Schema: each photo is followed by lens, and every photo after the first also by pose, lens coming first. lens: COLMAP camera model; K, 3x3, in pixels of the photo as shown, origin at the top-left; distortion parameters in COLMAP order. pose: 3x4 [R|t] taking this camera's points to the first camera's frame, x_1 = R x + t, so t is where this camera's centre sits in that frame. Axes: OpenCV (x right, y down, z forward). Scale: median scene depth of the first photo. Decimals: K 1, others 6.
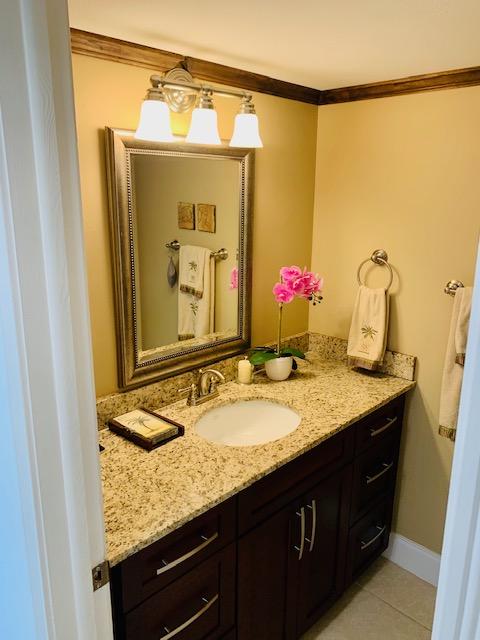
lens RADIAL K [[483.5, 0, 240.0], [0, 483.5, 320.0], [0, 0, 1]] dist [0.061723, -0.108935]
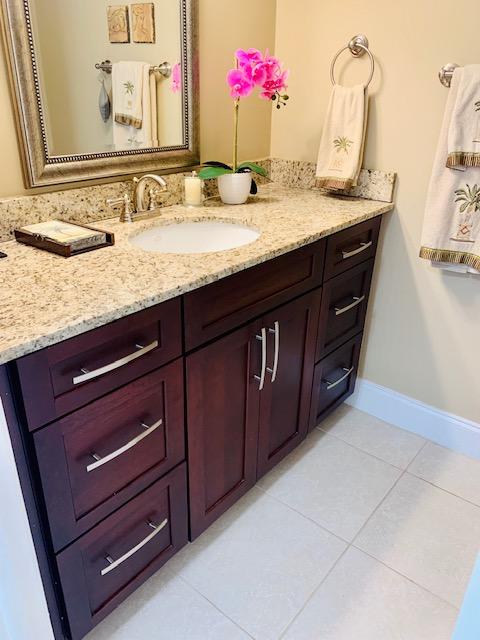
lens RADIAL K [[483.5, 0, 240.0], [0, 483.5, 320.0], [0, 0, 1]] dist [0.061723, -0.108935]
pose [[0.996054, -0.025163, 0.085113, 0.013918], [0.008138, 0.980822, 0.194735, 0.167895], [-0.088381, -0.193274, 0.977156, 0.156840]]
